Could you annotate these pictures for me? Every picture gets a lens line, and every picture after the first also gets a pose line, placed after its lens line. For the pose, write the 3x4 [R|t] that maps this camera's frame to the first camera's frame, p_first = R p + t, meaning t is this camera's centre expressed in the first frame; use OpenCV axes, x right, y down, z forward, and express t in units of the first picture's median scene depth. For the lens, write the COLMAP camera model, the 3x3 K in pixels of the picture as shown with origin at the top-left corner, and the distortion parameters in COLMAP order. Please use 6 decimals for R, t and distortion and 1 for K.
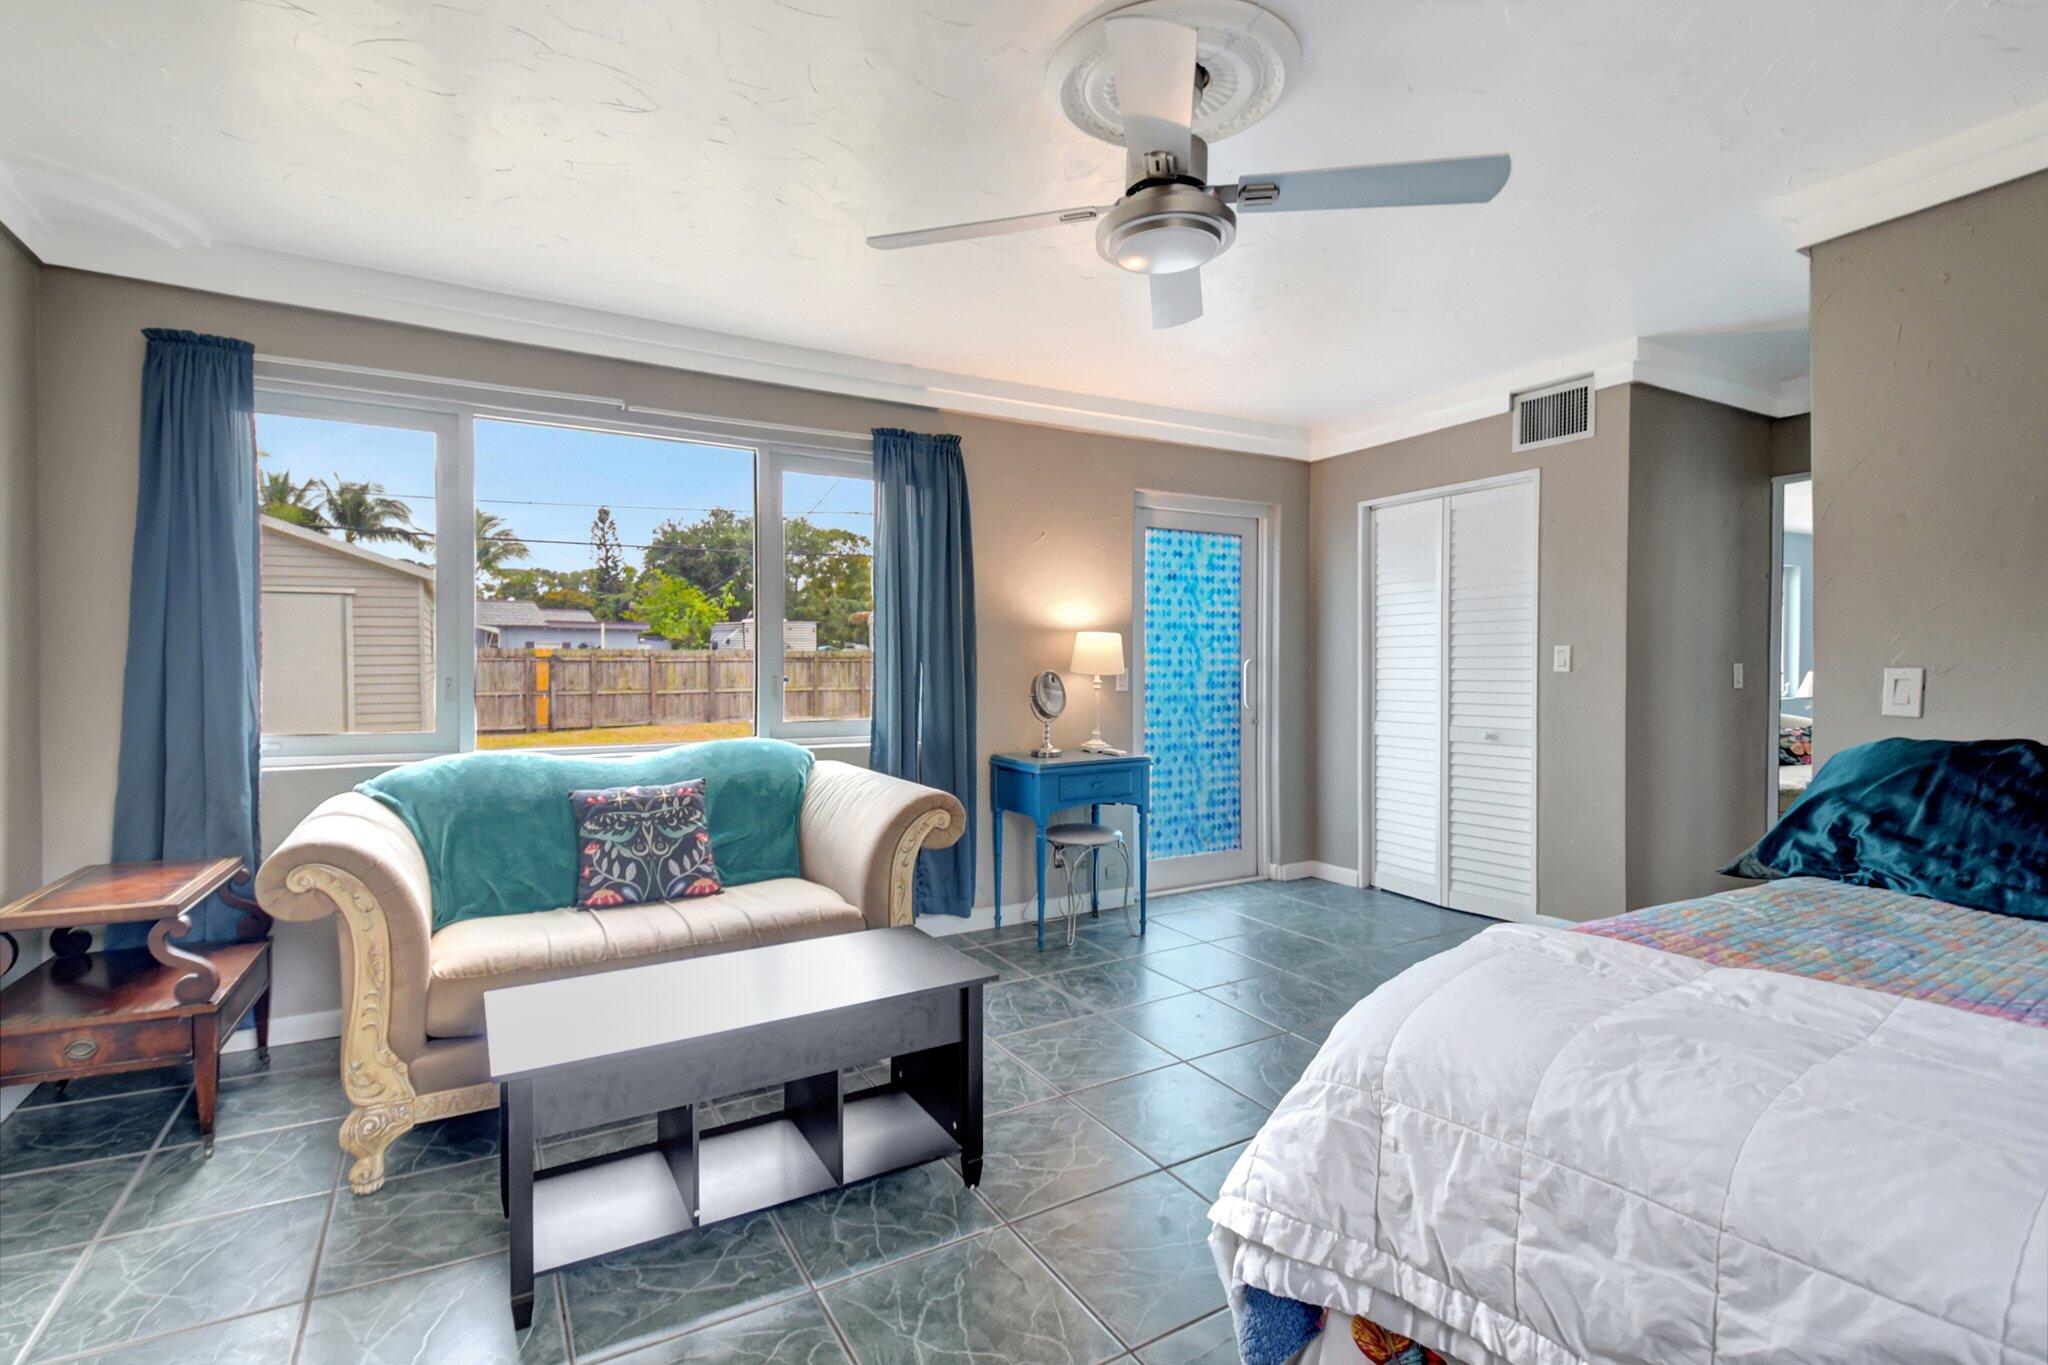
lens RADIAL K [[926.3, 0, 1009.1], [0, 926.3, 683.1], [0, 0, 1]] dist [0.023381, -0.030929]
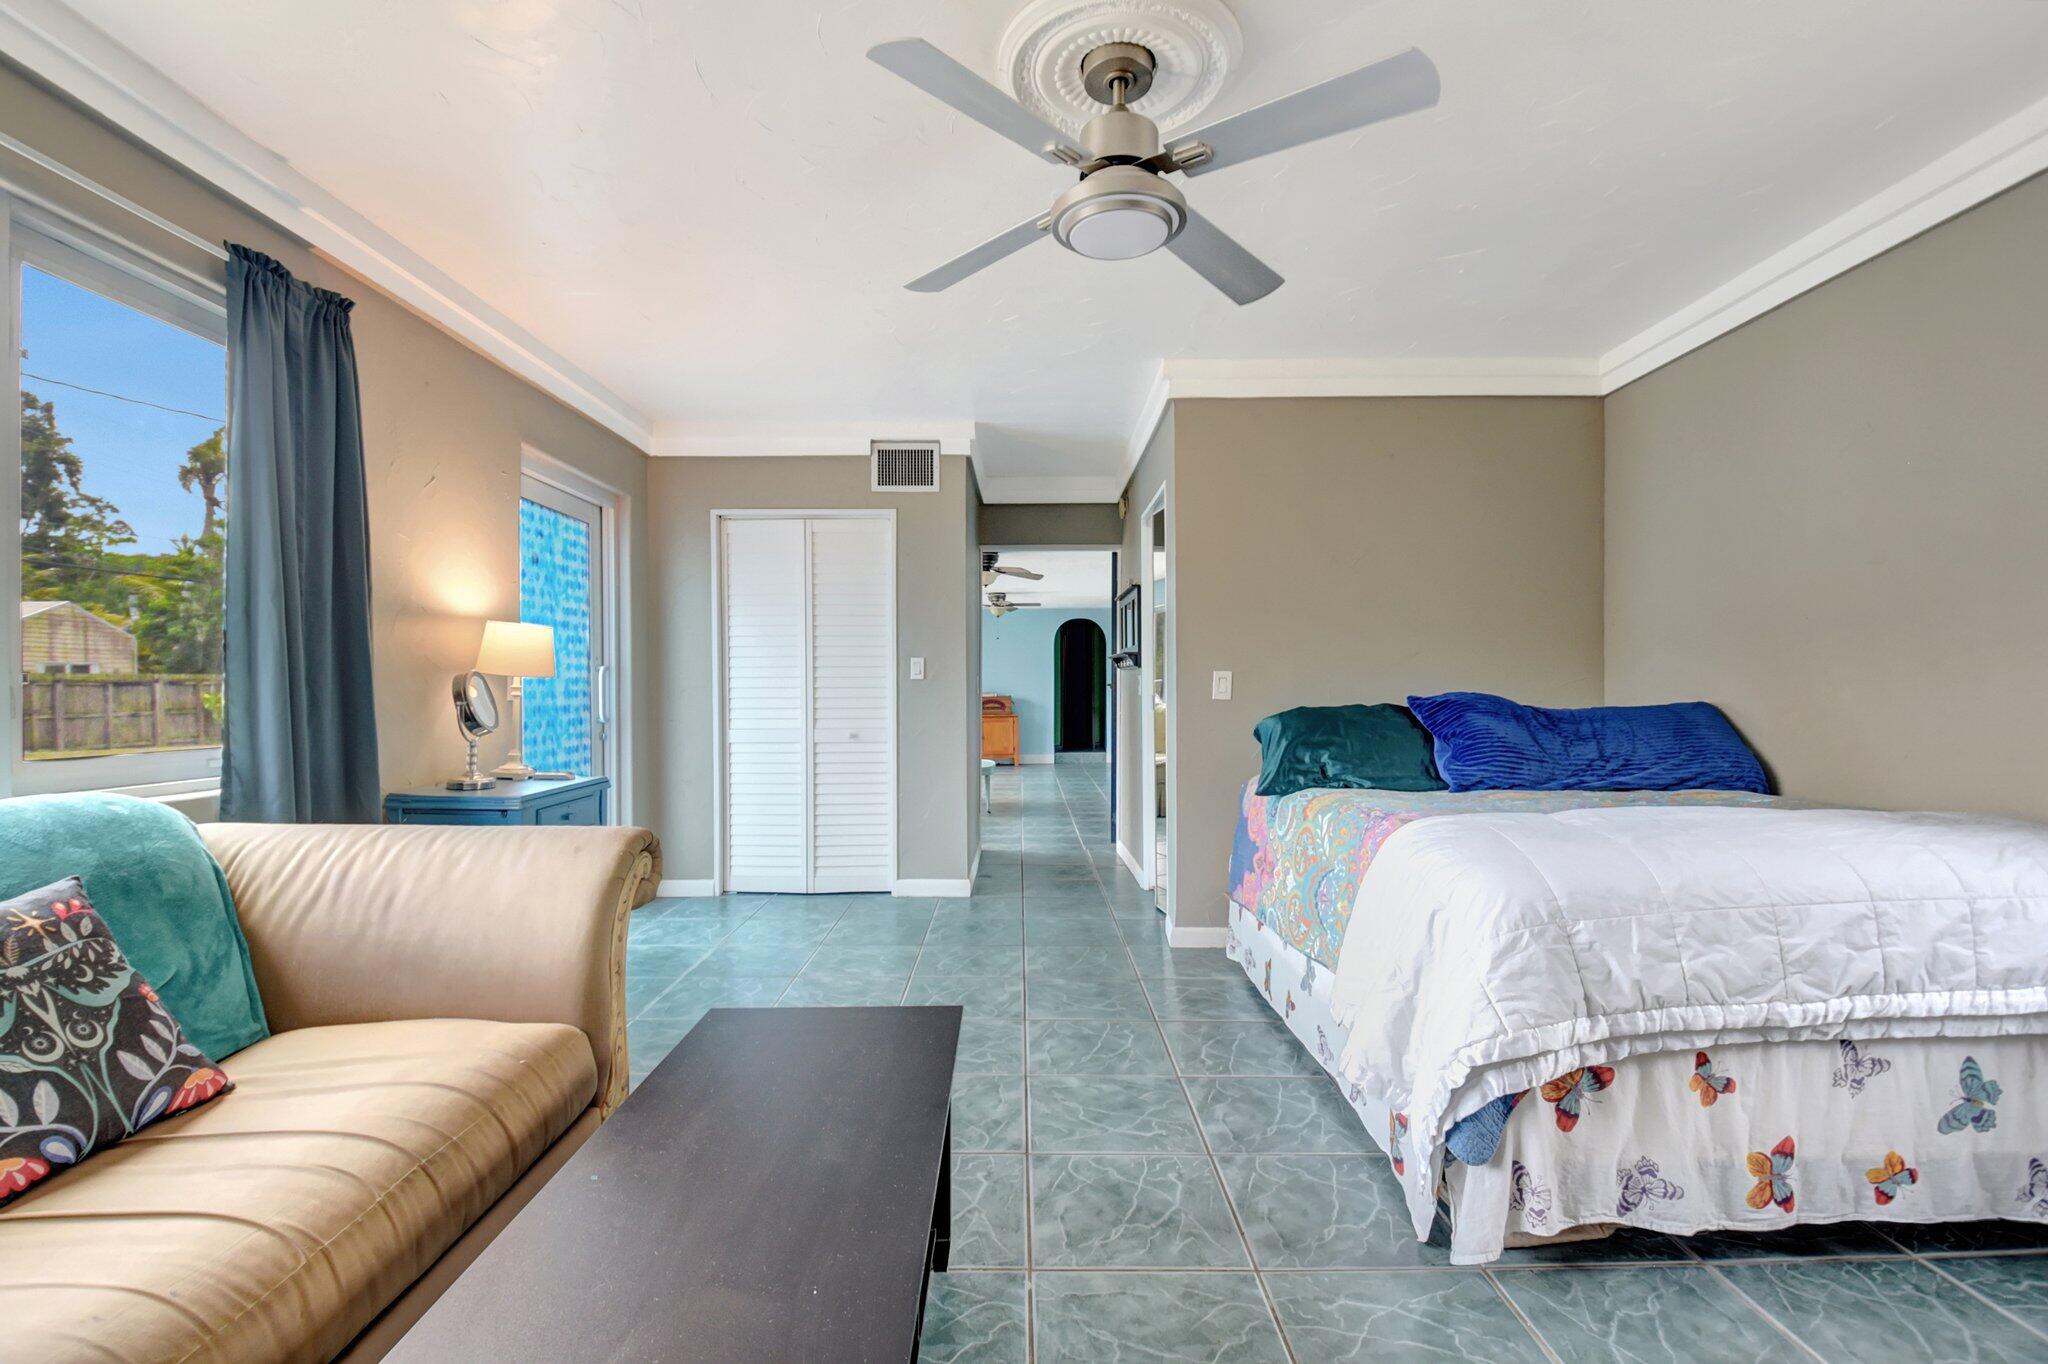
lens RADIAL K [[903.8, 0, 1022.3], [0, 903.8, 719.0], [0, 0, 1]] dist [0.022366, -0.024838]
pose [[0.503862, -0.026634, 0.863374, -0.355351], [0.015412, 0.999643, 0.021844, 0.016044], [-0.863647, 0.002300, 0.504092, 0.269919]]
